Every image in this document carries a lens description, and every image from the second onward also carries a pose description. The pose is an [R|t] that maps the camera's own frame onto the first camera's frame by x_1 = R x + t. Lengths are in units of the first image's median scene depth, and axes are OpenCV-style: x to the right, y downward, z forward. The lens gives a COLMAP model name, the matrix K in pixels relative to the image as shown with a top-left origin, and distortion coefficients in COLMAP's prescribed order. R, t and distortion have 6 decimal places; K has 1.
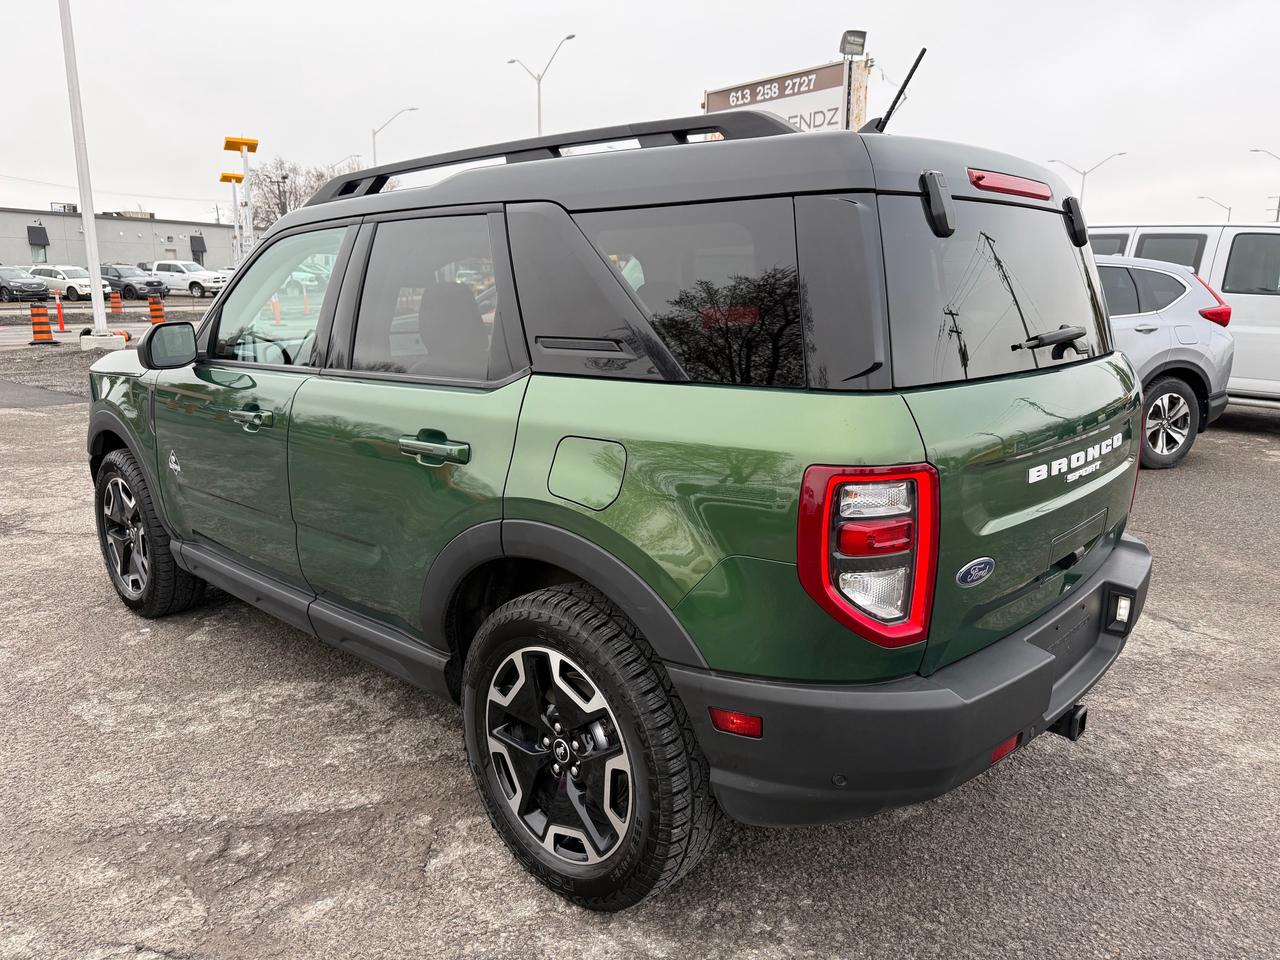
lens RADIAL K [[883.4, 0, 640.0], [0, 883.4, 480.0], [0, 0, 1]] dist [0.044501, -0.061947]
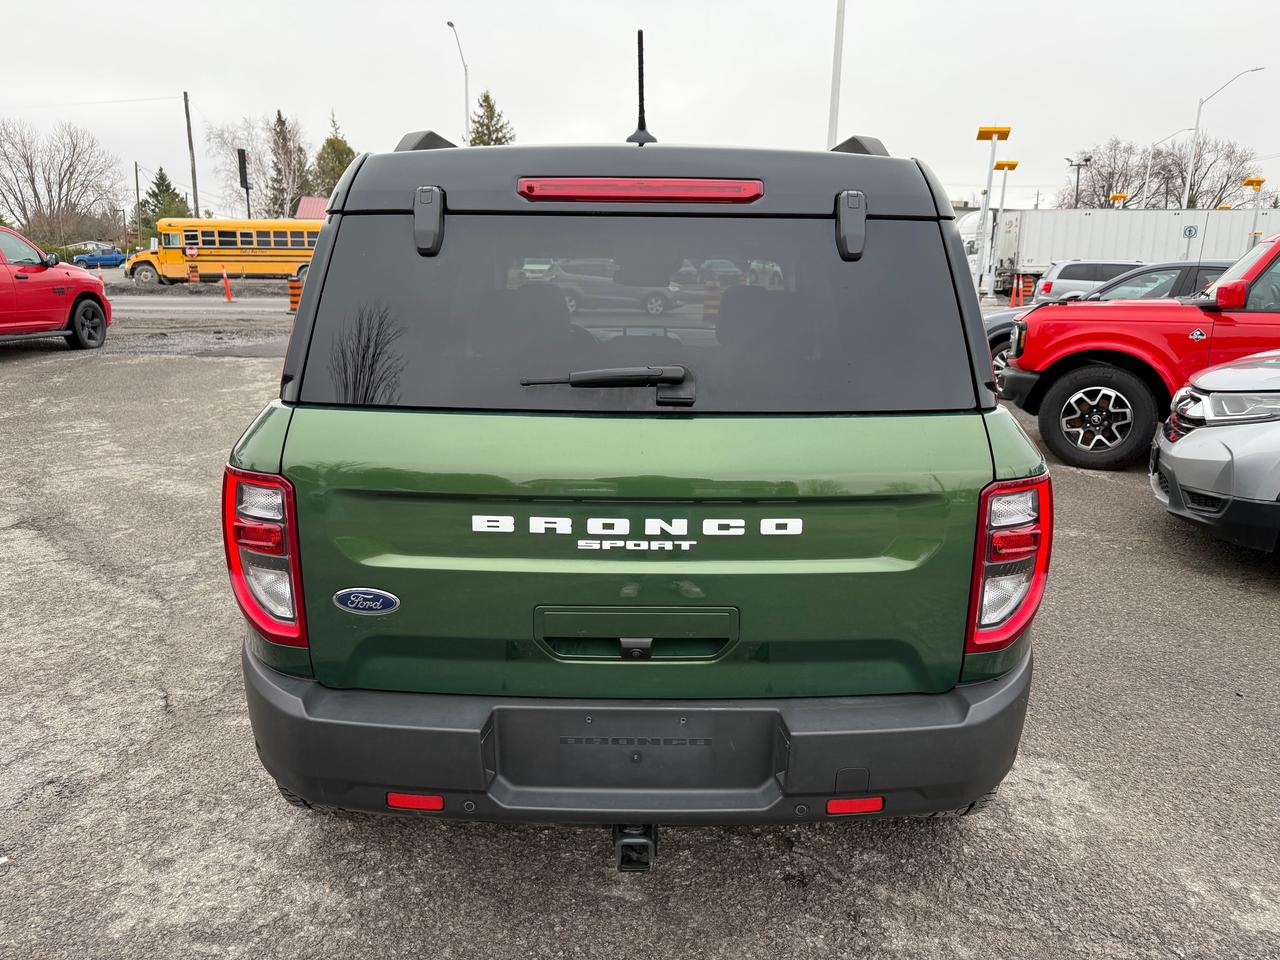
lens RADIAL K [[883.4, 0, 640.0], [0, 883.4, 480.0], [0, 0, 1]] dist [0.044501, -0.061947]
pose [[0.682005, 0.178856, -0.709140, 1.028383], [-0.168094, 0.982011, 0.086016, -0.133552], [0.711768, 0.060539, 0.699801, 0.429382]]
